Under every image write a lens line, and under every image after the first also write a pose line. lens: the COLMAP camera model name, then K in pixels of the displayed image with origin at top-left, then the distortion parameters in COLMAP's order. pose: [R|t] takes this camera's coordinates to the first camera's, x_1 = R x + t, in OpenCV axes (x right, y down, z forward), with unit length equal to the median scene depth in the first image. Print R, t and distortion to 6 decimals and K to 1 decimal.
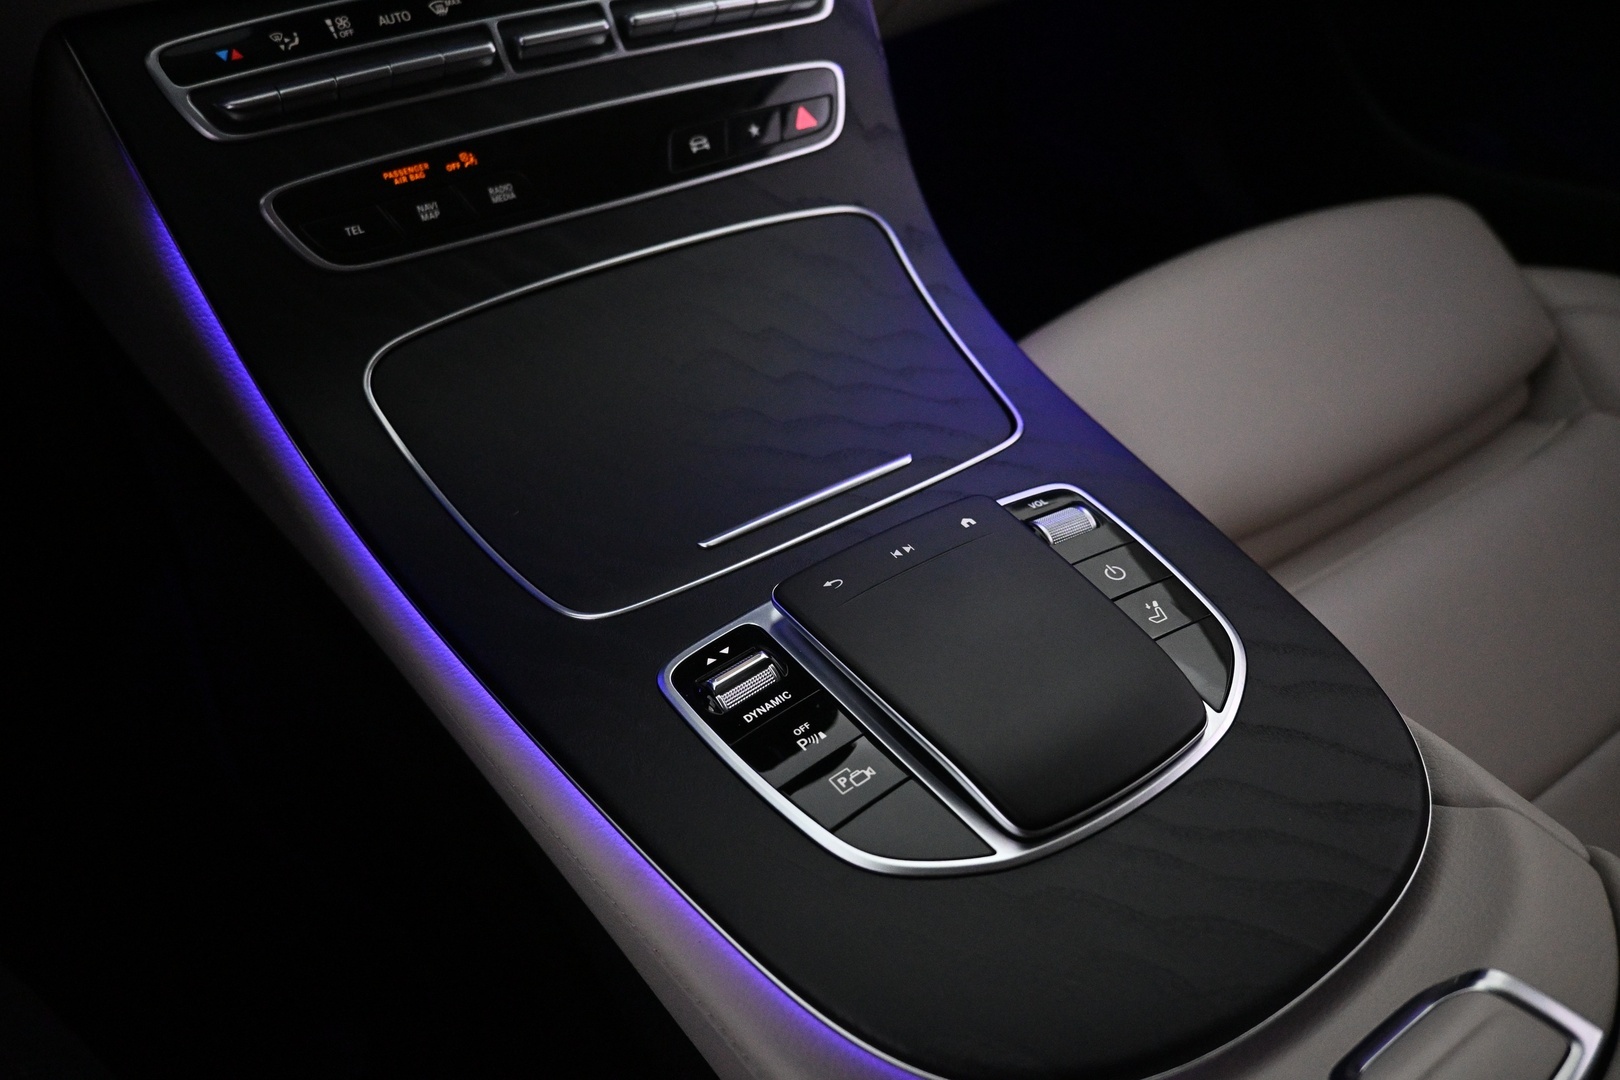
lens RADIAL K [[1127.4, 0, 810.0], [0, 1127.4, 540.0], [0, 0, 1]] dist [-0.003191, 0.001148]
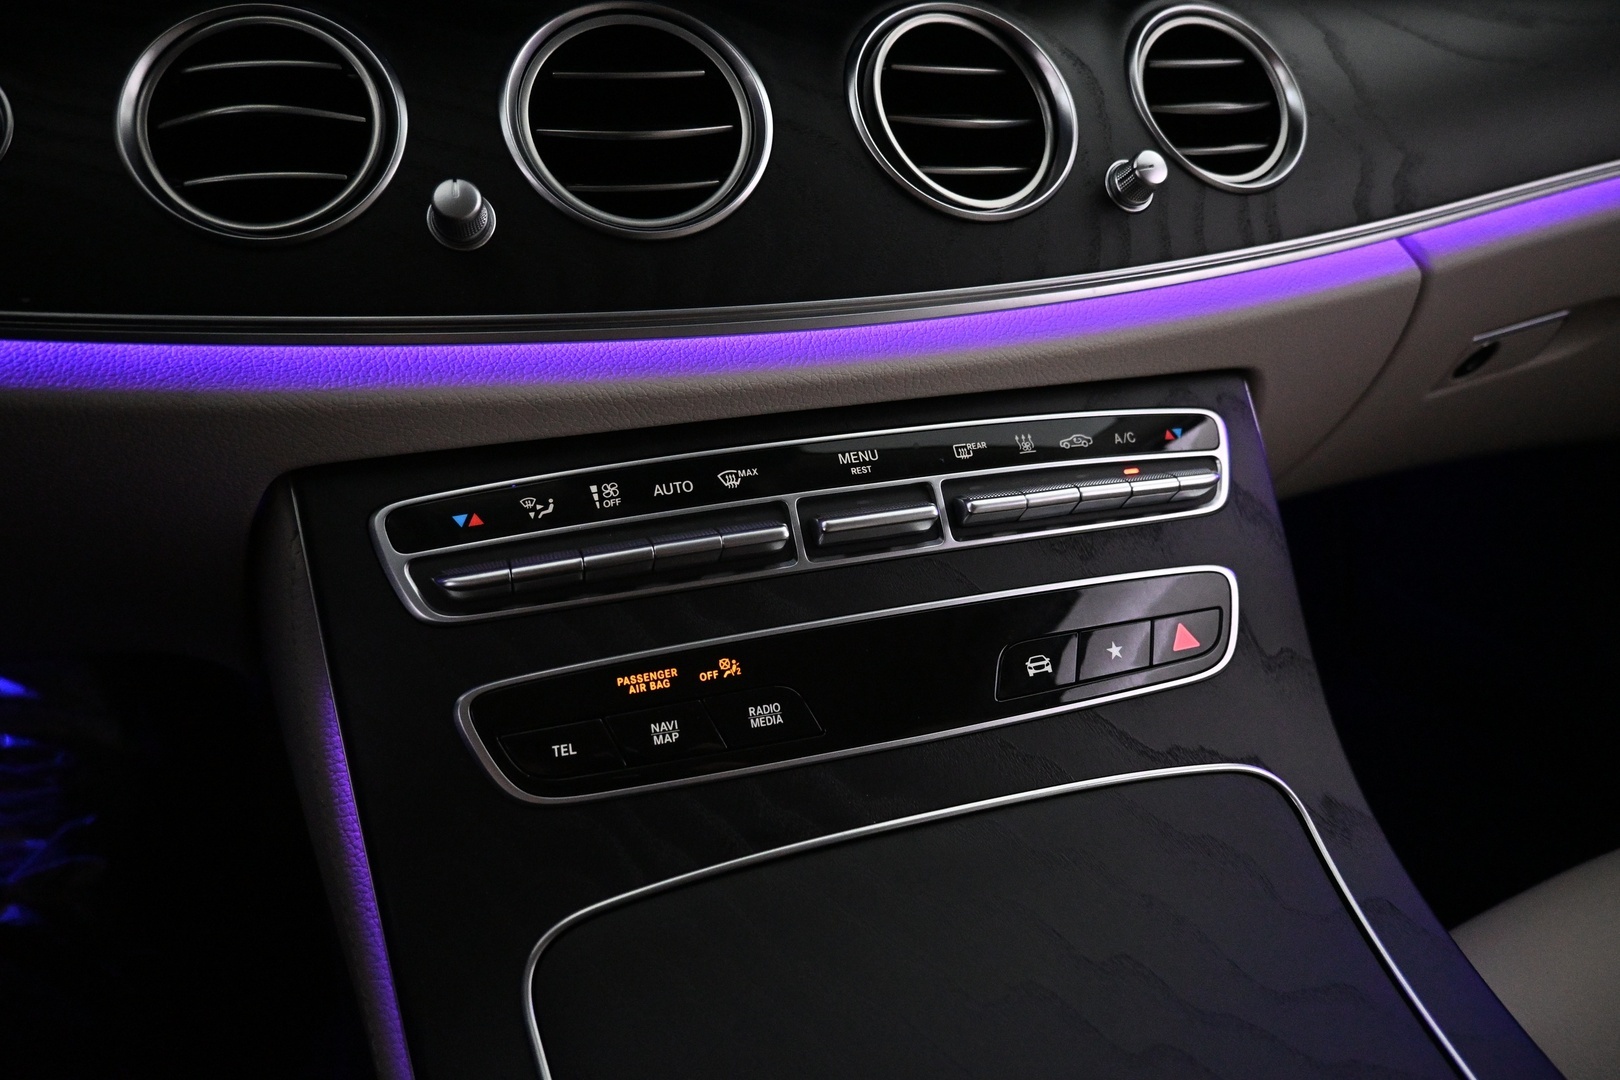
lens RADIAL K [[1168.8, 0, 810.0], [0, 1168.8, 540.0], [0, 0, 1]] dist [0.002724, 0.002786]
pose [[0.964297, 0.087539, -0.249938, -0.065440], [-0.164498, 0.937628, -0.306259, -0.189539], [0.207539, 0.336439, 0.918551, 0.270404]]
